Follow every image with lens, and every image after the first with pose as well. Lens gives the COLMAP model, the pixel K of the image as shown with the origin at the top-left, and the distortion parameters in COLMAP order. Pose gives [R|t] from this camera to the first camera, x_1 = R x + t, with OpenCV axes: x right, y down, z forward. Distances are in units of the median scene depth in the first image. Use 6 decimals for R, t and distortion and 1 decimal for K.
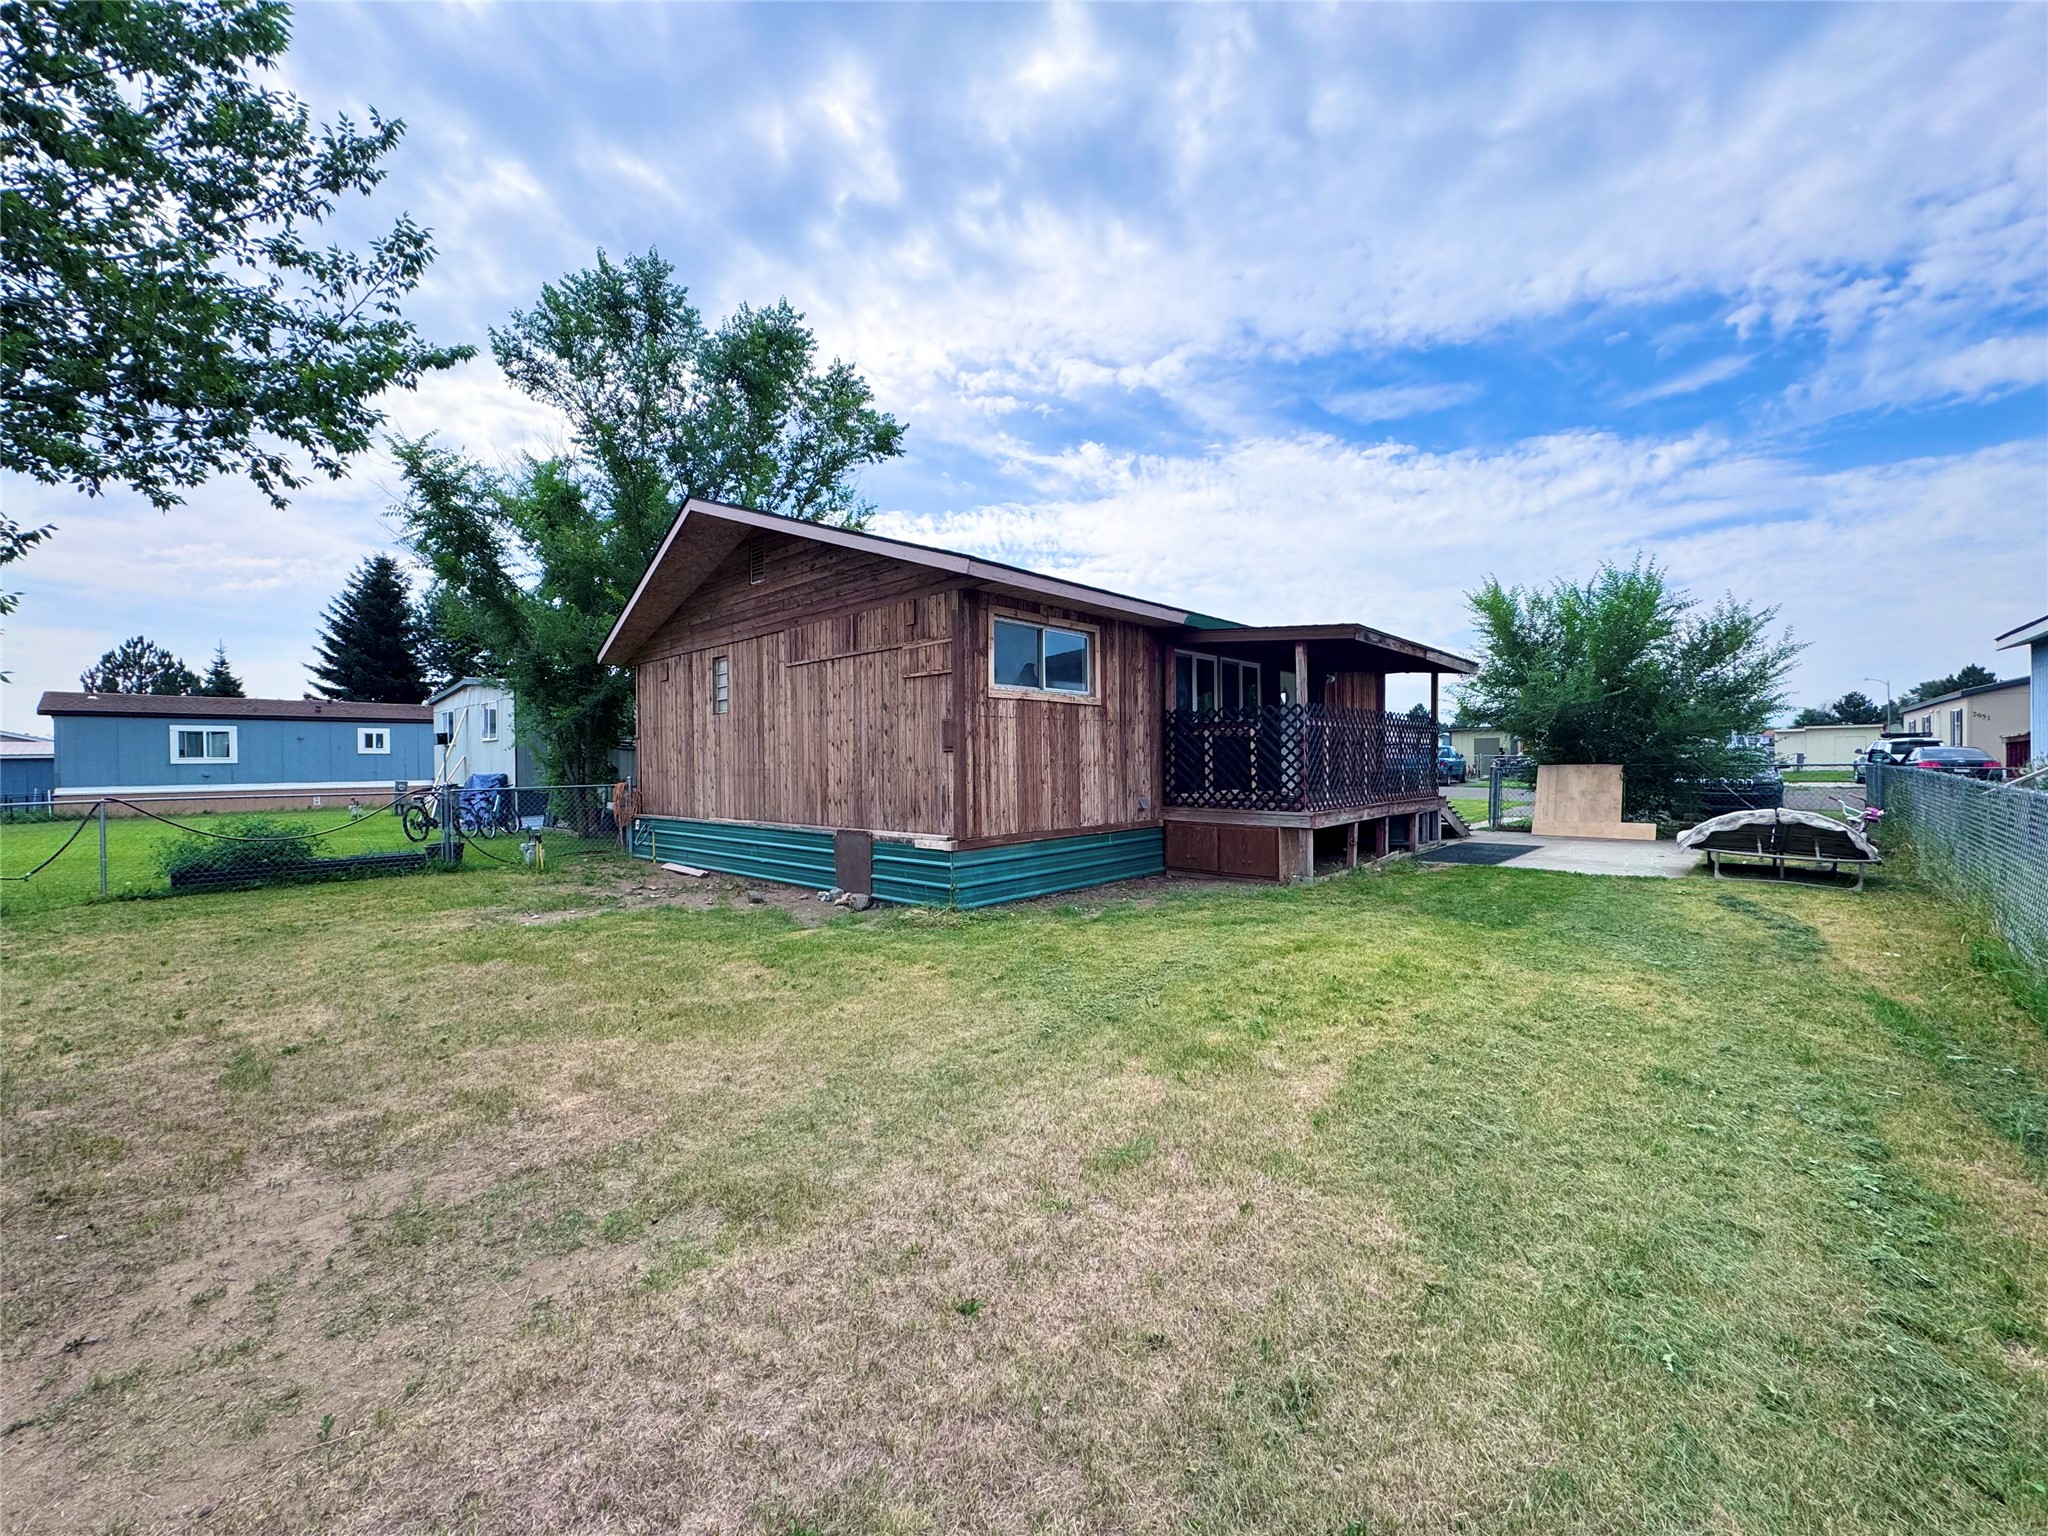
lens RADIAL K [[812.0, 0, 966.4], [0, 812.0, 761.8], [0, 0, 1]] dist [-0.000458, 0.000826]
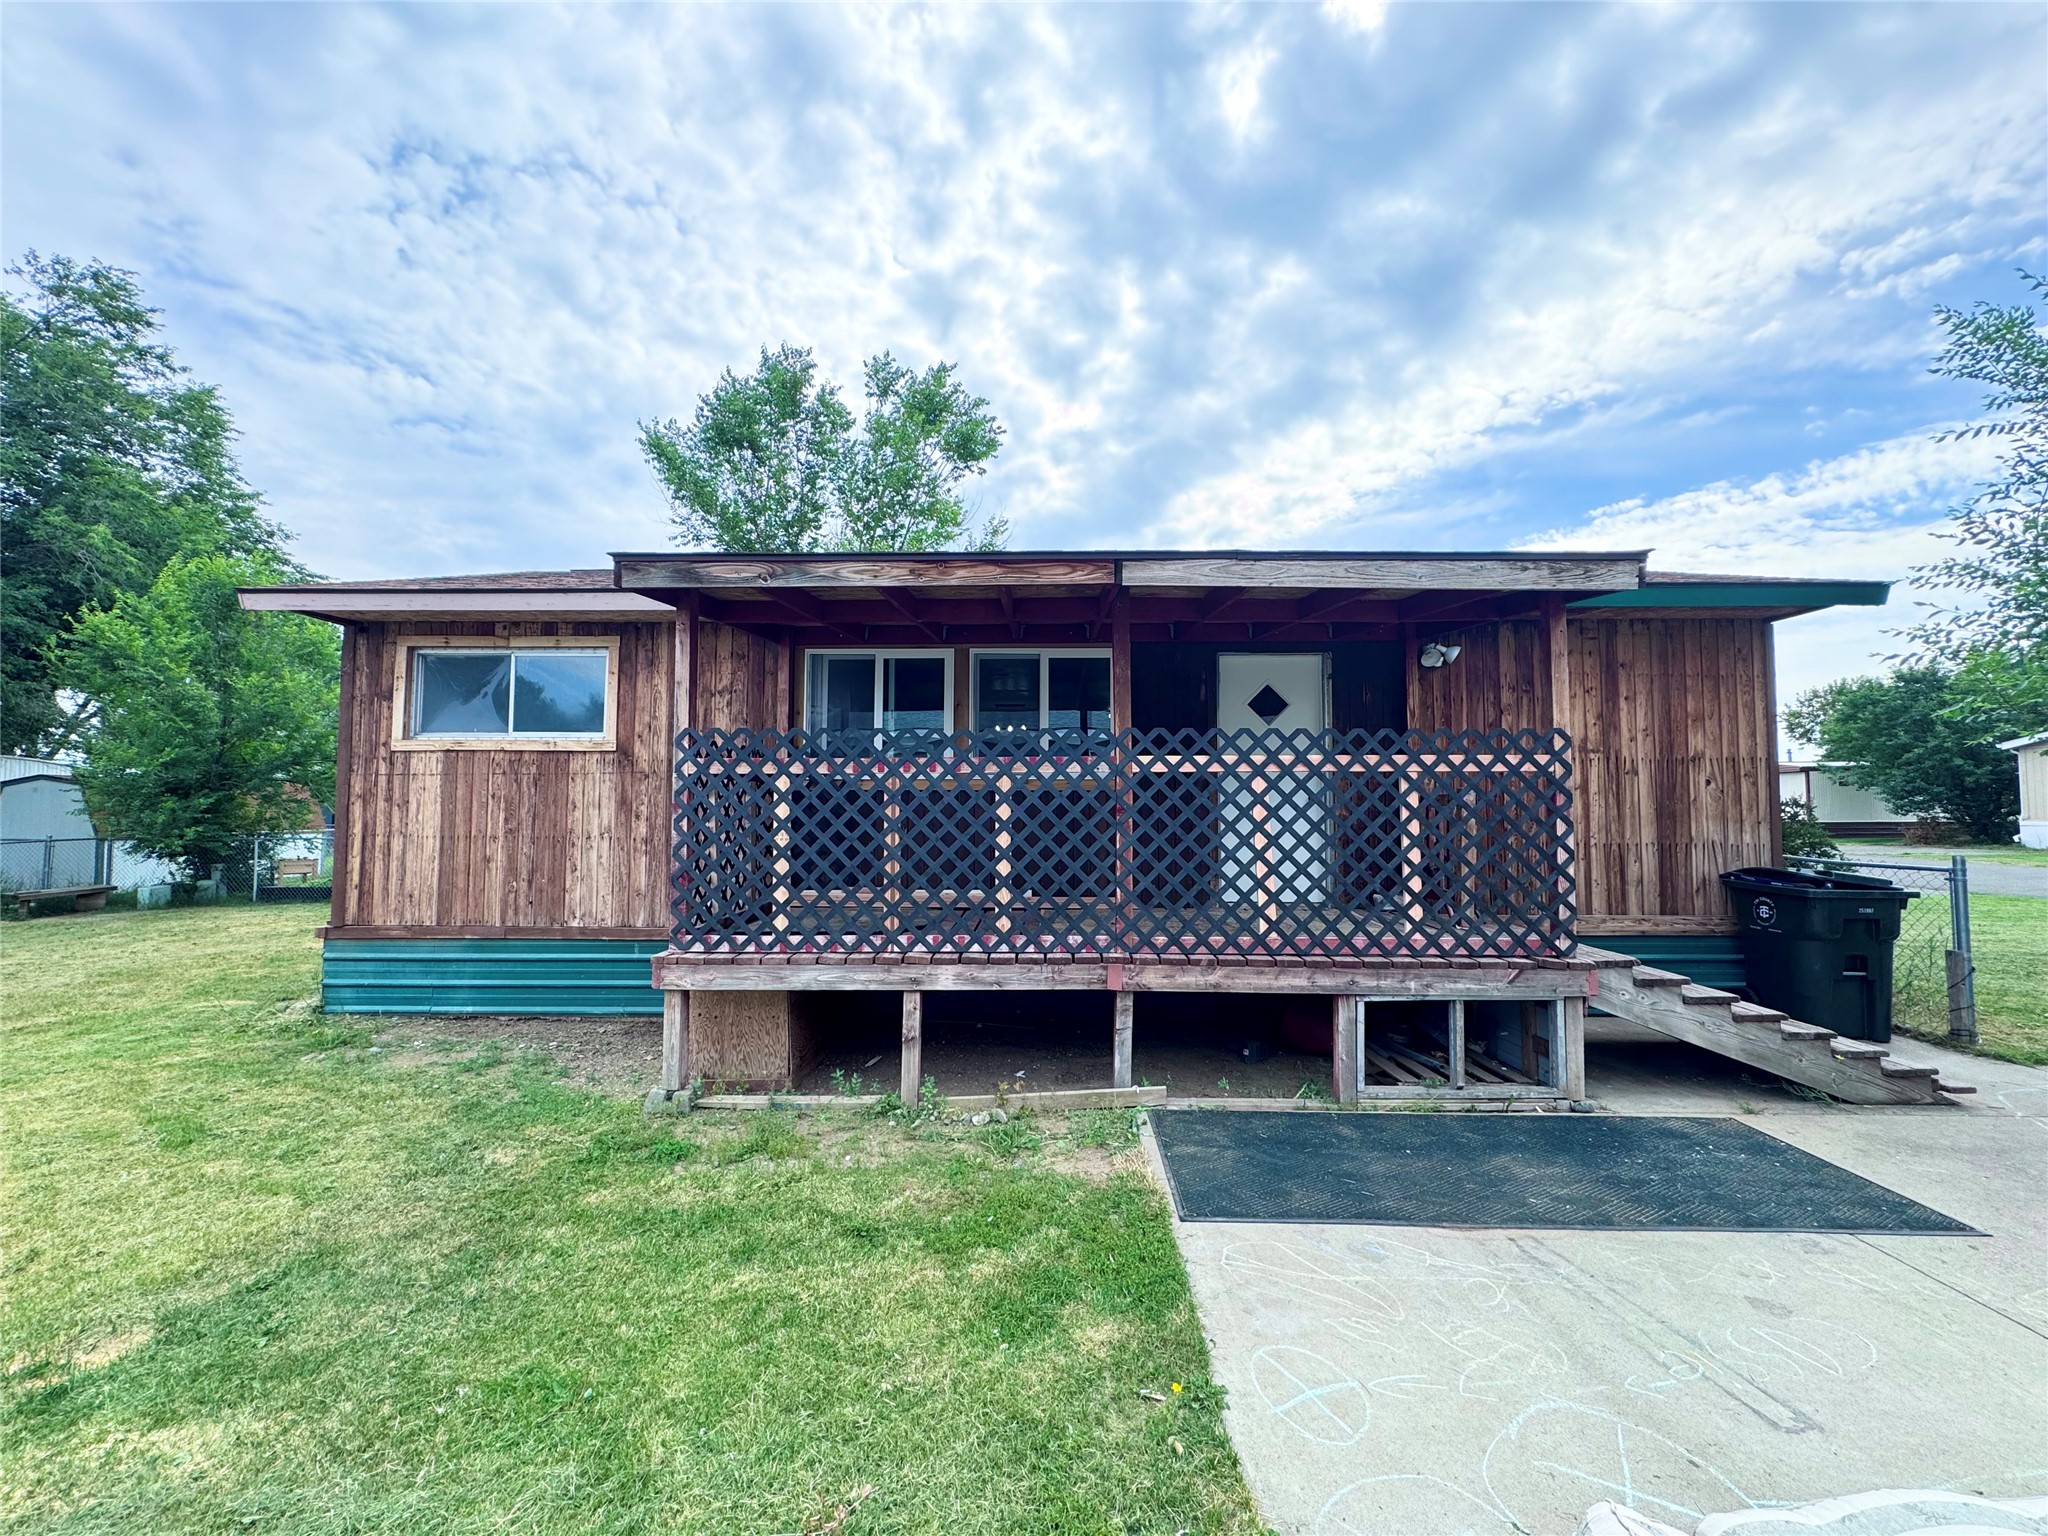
lens RADIAL K [[812.0, 0, 988.2], [0, 812.0, 769.9], [0, 0, 1]] dist [-0.000458, 0.000826]
pose [[0.679196, -0.022424, -0.733614, 0.979024], [-0.009762, 0.999169, -0.039578, -0.033181], [0.733892, 0.034043, 0.678413, 0.855241]]
